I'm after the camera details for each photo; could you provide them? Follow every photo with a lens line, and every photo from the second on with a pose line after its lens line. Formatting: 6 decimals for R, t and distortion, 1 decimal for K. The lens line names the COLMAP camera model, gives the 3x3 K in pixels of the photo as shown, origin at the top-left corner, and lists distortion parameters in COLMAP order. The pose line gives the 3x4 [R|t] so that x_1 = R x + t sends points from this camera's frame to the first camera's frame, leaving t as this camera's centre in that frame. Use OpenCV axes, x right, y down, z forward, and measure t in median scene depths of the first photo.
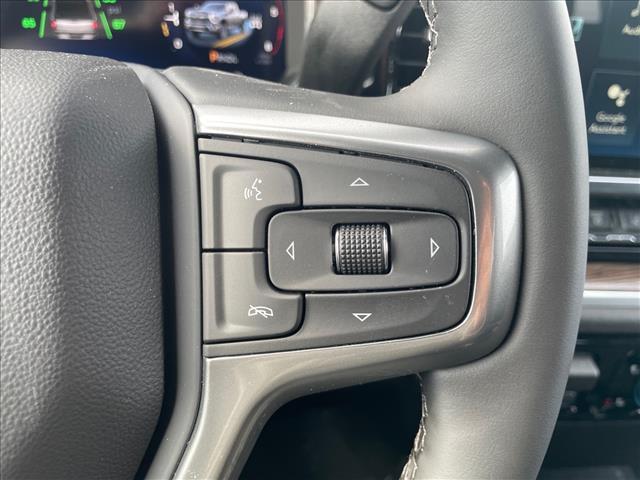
lens RADIAL K [[516.6, 0, 320.0], [0, 516.6, 240.0], [0, 0, 1]] dist [0.010081, -0.055482]
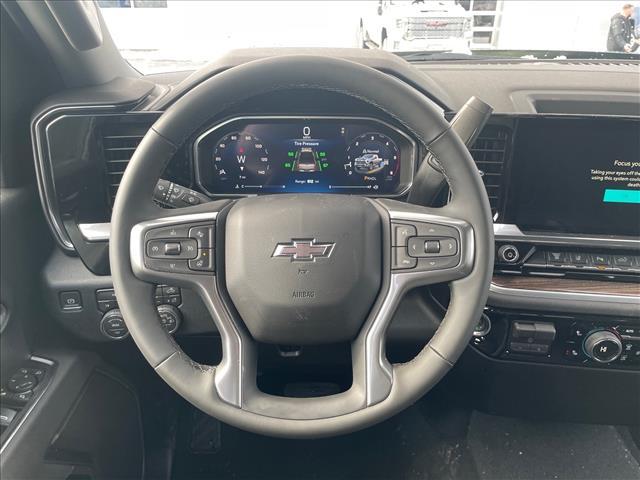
lens RADIAL K [[489.0, 0, 320.0], [0, 489.0, 240.0], [0, 0, 1]] dist [0.096573, -0.110112]
pose [[0.985491, 0.011278, -0.169351, -0.126964], [-0.032706, 0.991707, -0.124285, 0.448210], [0.166545, 0.128020, 0.977688, -2.762997]]
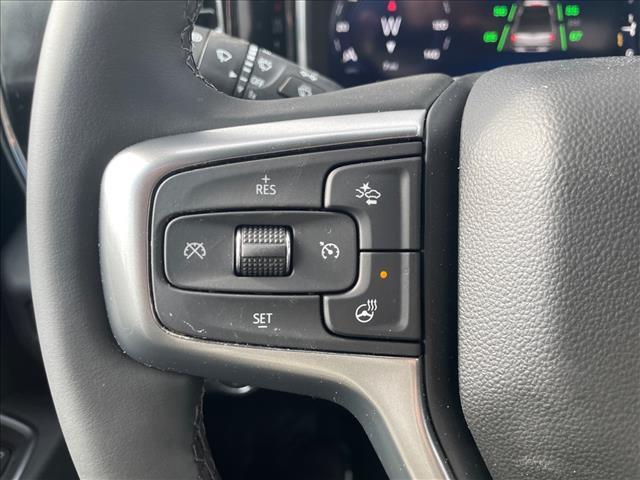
lens RADIAL K [[516.6, 0, 320.0], [0, 516.6, 240.0], [0, 0, 1]] dist [0.010081, -0.055482]
pose [[0.950571, 0.060532, -0.304551, -1.414564], [-0.068375, 0.997545, -0.015141, 0.085280], [0.302887, 0.035216, 0.952376, -0.276265]]
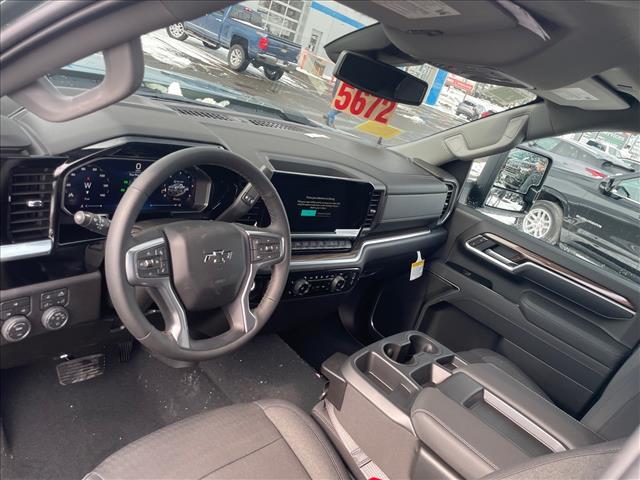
lens RADIAL K [[478.9, 0, 320.0], [0, 478.9, 240.0], [0, 0, 1]] dist [0.091539, -0.117749]
pose [[0.786487, -0.050194, 0.615563, -3.710211], [0.087384, 0.995709, -0.030456, 0.174053], [-0.611393, 0.077743, 0.787499, -5.147306]]
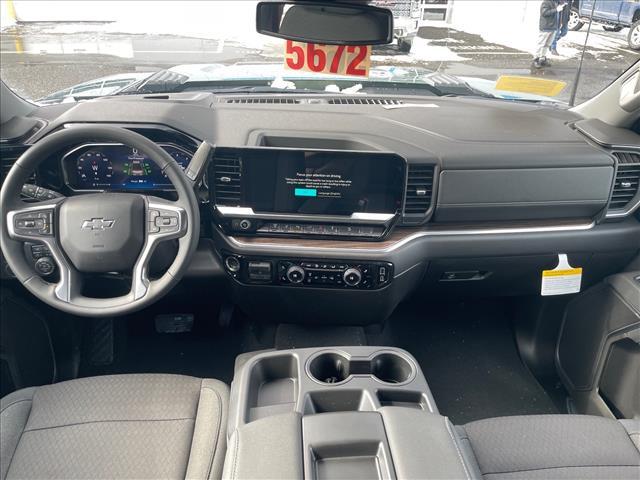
lens RADIAL K [[478.9, 0, 320.0], [0, 478.9, 240.0], [0, 0, 1]] dist [0.091539, -0.117749]
pose [[0.994997, 0.006698, -0.099676, 3.058406], [-0.013719, 0.997458, -0.069924, 0.763875], [0.098955, 0.070942, 0.992560, -5.941567]]
